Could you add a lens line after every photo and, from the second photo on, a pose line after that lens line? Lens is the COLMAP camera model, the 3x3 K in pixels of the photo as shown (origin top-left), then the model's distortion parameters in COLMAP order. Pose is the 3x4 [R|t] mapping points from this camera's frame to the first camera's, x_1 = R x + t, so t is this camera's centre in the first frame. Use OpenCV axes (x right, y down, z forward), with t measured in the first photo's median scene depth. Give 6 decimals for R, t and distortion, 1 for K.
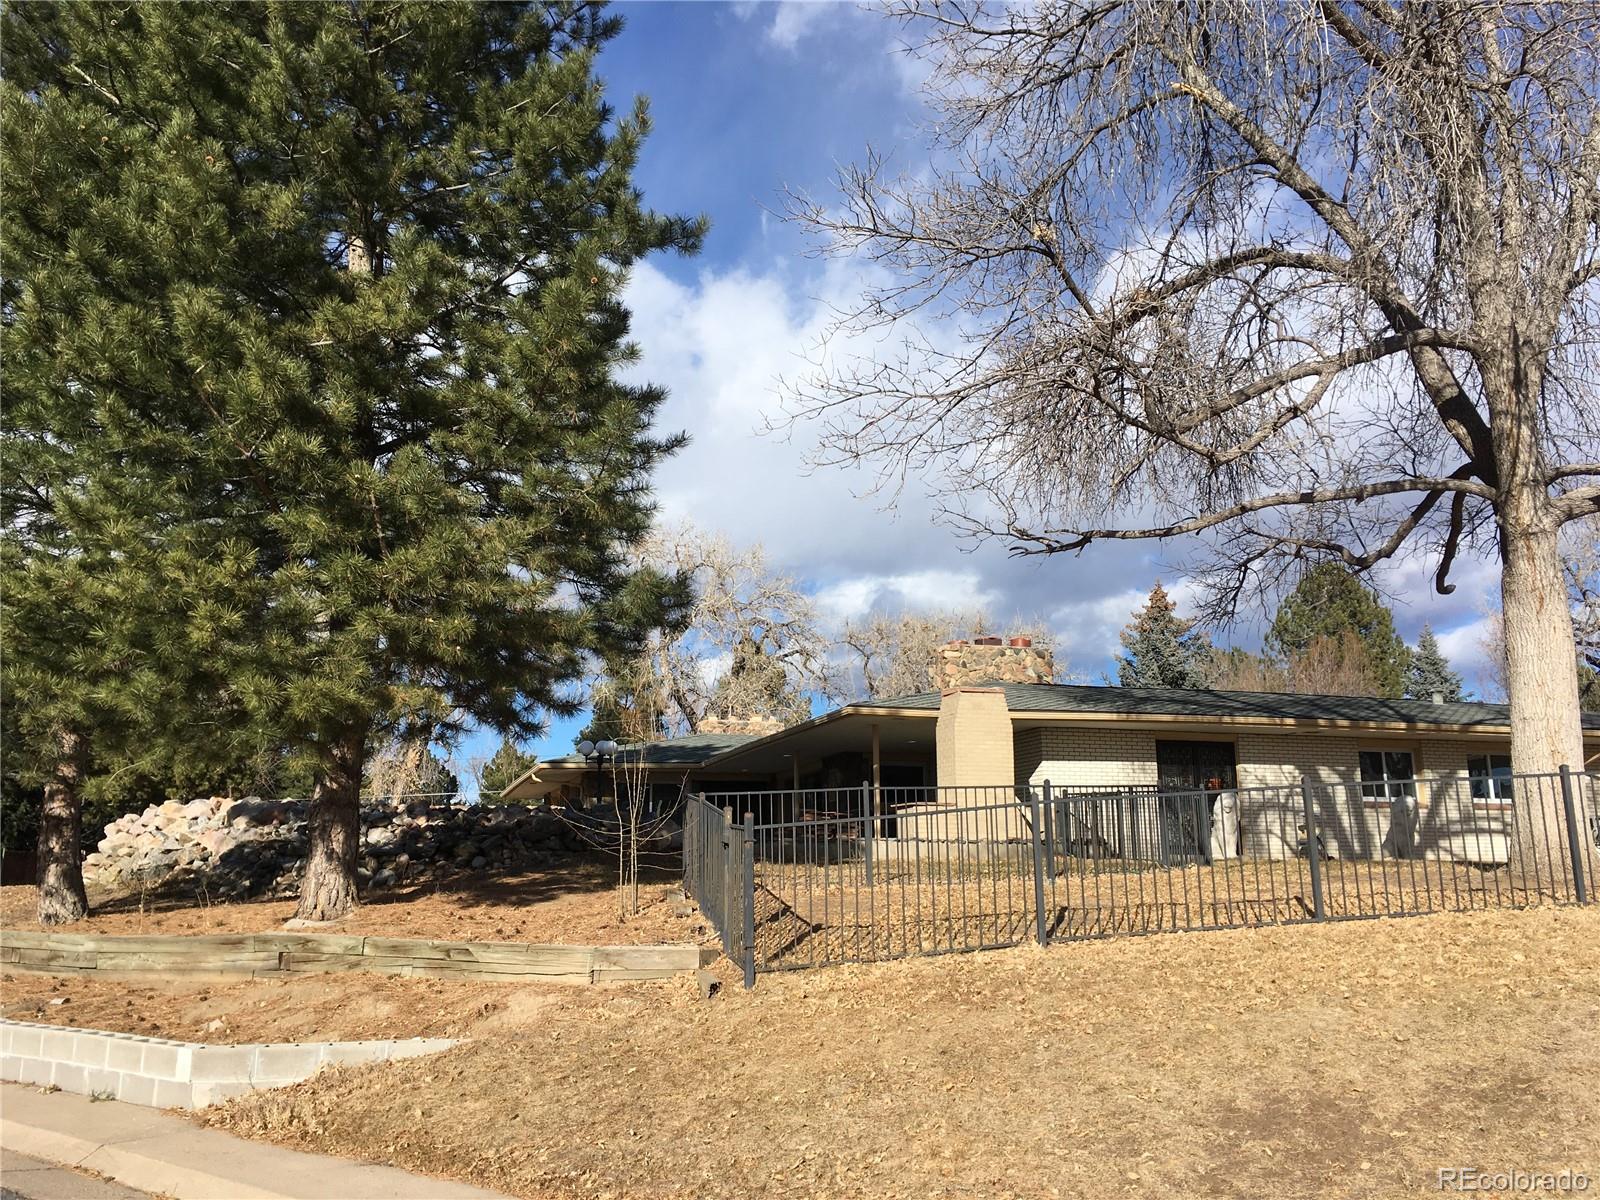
lens RADIAL K [[1379.2, 0, 800.0], [0, 1379.2, 600.0], [0, 0, 1]] dist [0.067881, -0.083196]
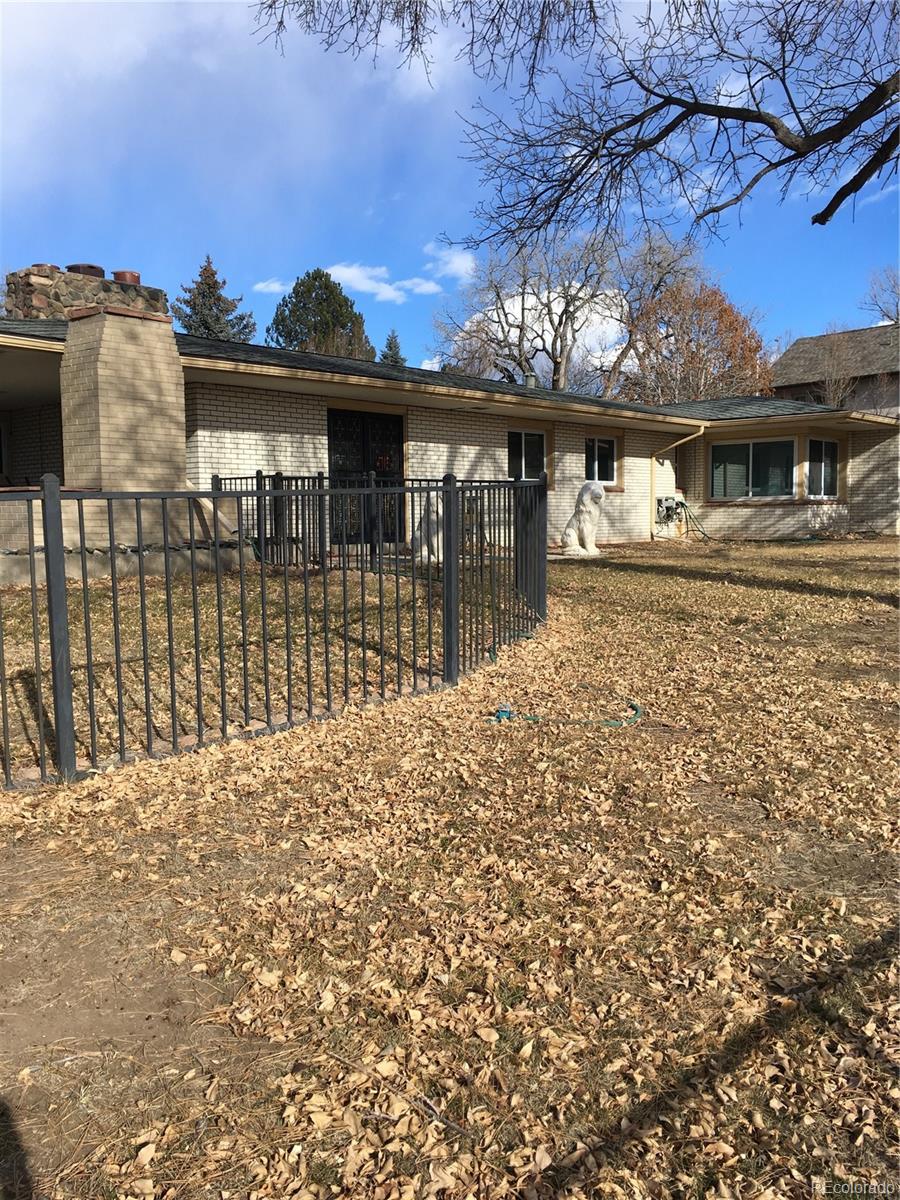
lens RADIAL K [[1034.4, 0, 458.3], [0, 1034.4, 597.8], [0, 0, 1]] dist [0.067881, -0.083196]
pose [[0.858057, -0.036719, 0.512241, 0.005718], [-0.105688, 0.963464, 0.246102, 0.050098], [-0.502562, -0.265307, 0.822826, 0.431191]]
